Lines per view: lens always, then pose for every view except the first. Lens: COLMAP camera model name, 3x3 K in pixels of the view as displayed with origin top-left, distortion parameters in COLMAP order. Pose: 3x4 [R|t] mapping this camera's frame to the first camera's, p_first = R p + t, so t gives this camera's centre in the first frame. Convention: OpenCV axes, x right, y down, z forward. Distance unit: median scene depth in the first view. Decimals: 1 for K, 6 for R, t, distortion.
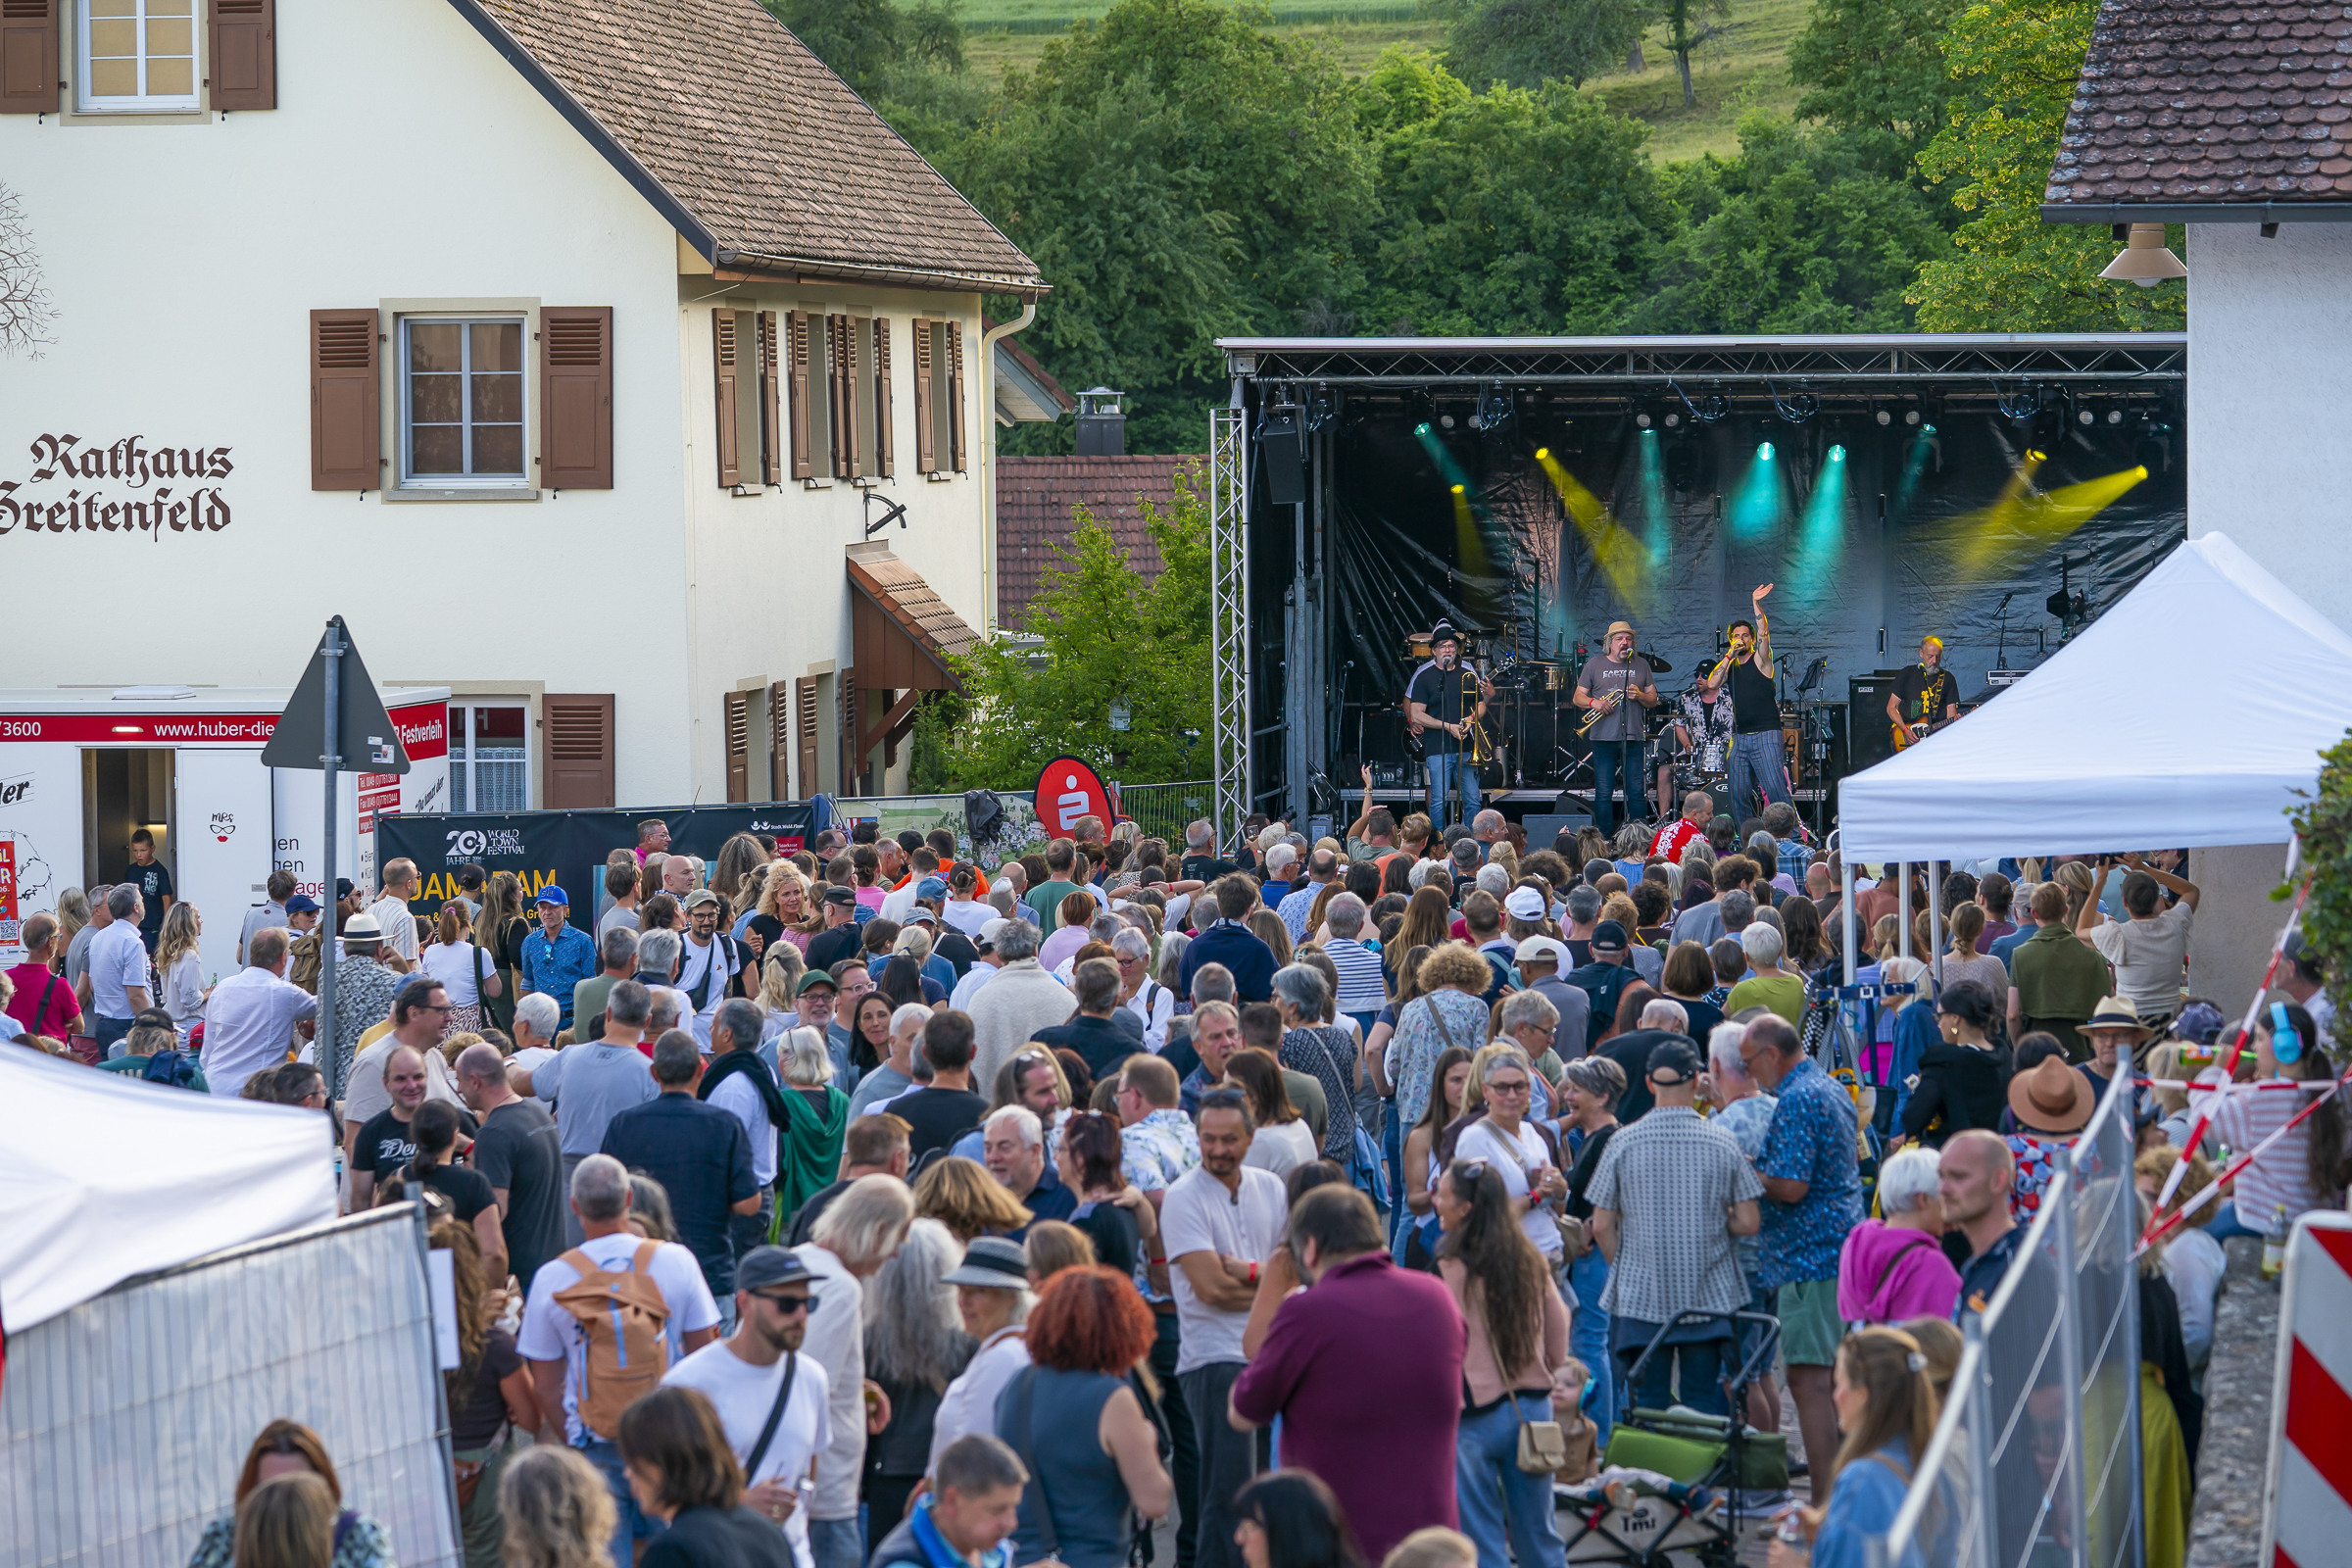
lens RADIAL K [[6594.6, 0, 1176.0], [0, 6594.6, 784.0], [0, 0, 1]] dist [-0.146877, 0.629973]
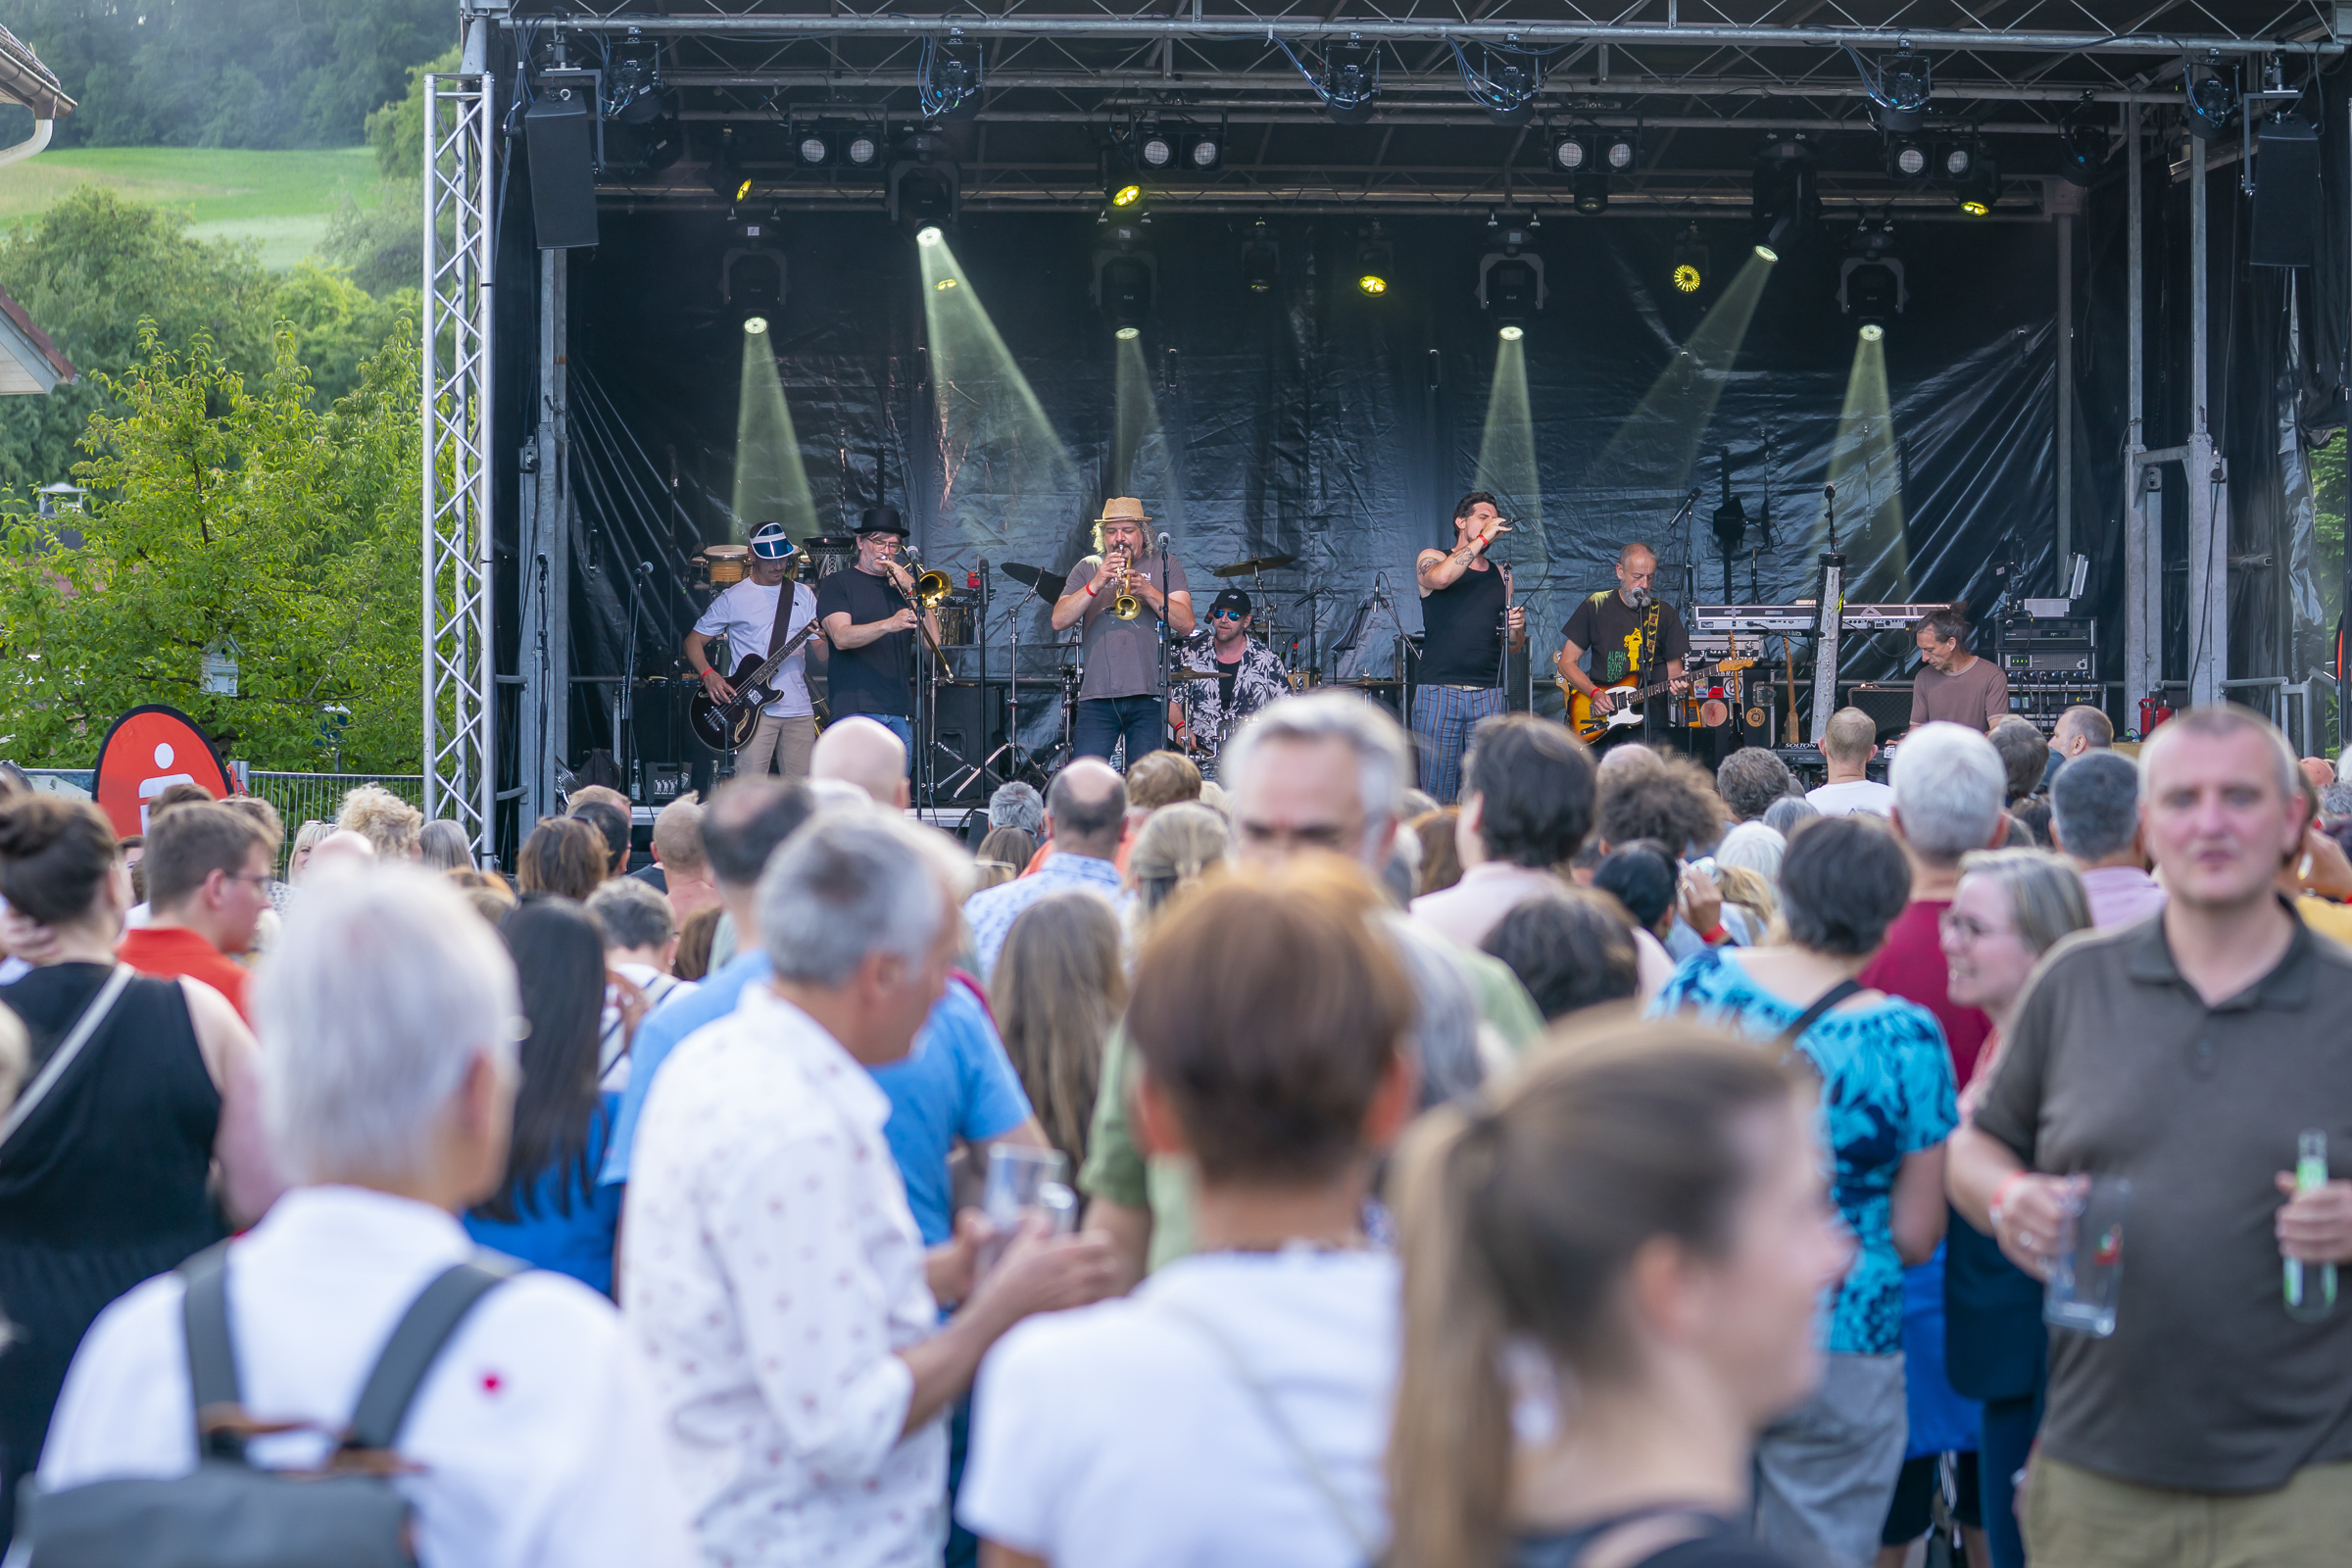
lens RADIAL K [[5286.3, 0, 1176.0], [0, 5286.3, 784.0], [0, 0, 1]] dist [-0.298410, -0.194399]
pose [[0.977944, 0.006682, 0.208762, -0.023660], [0.000659, 0.999384, -0.035076, 0.016532], [-0.208868, 0.034440, 0.977337, 0.569312]]
